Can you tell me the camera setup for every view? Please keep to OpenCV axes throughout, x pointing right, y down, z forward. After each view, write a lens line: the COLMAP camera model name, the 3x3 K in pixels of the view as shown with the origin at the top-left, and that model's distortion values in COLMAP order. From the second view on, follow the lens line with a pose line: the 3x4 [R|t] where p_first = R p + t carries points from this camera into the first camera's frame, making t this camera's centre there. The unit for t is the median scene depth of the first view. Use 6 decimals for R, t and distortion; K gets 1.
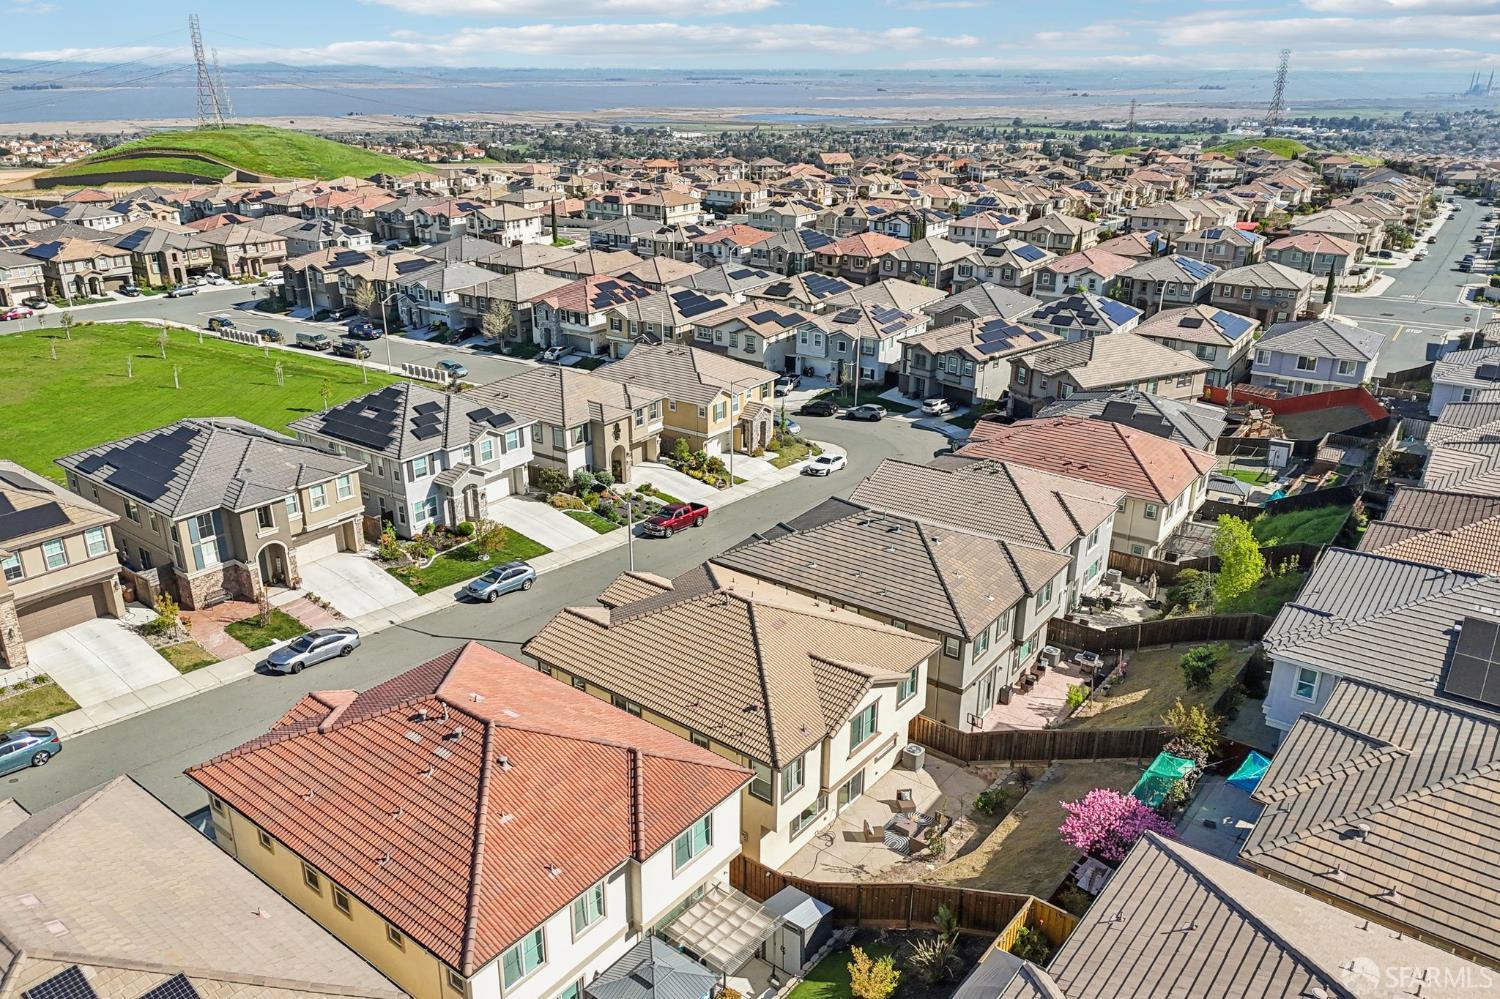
lens RADIAL K [[1120.3, 0, 748.2], [0, 1120.3, 511.3], [0, 0, 1]] dist [0.072284, -0.070023]
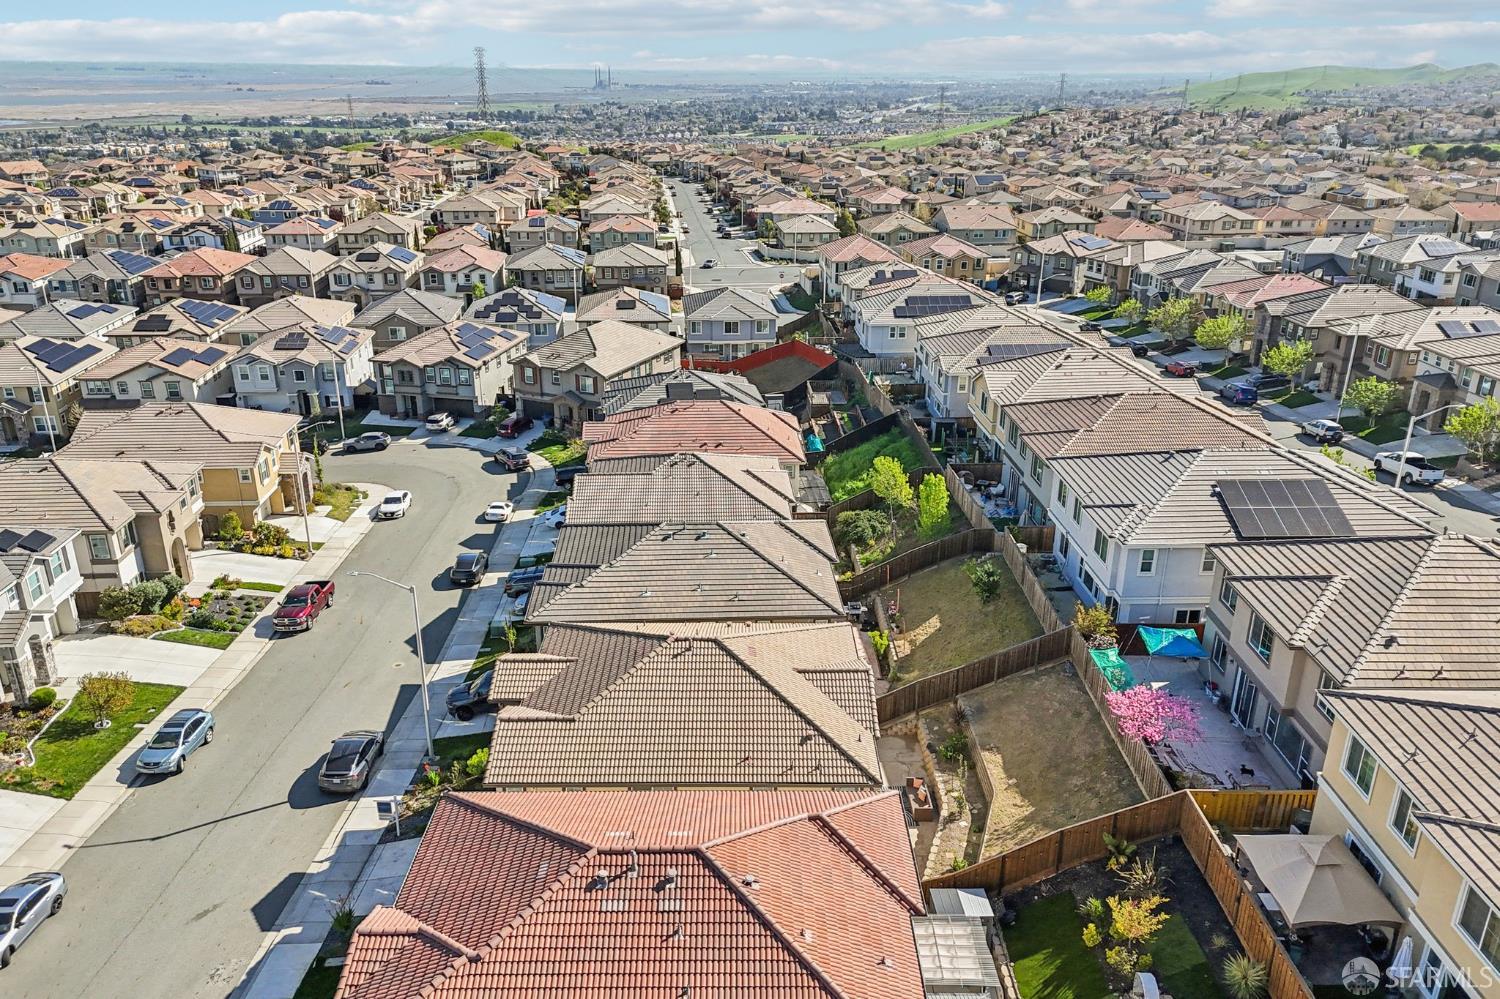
lens RADIAL K [[1120.3, 0, 755.2], [0, 1120.3, 507.6], [0, 0, 1]] dist [0.072284, -0.070023]
pose [[0.776067, -0.230999, 0.586821, -0.244308], [0.230300, 0.970046, 0.077282, -0.044140], [-0.587096, 0.075169, 0.806020, 0.108720]]
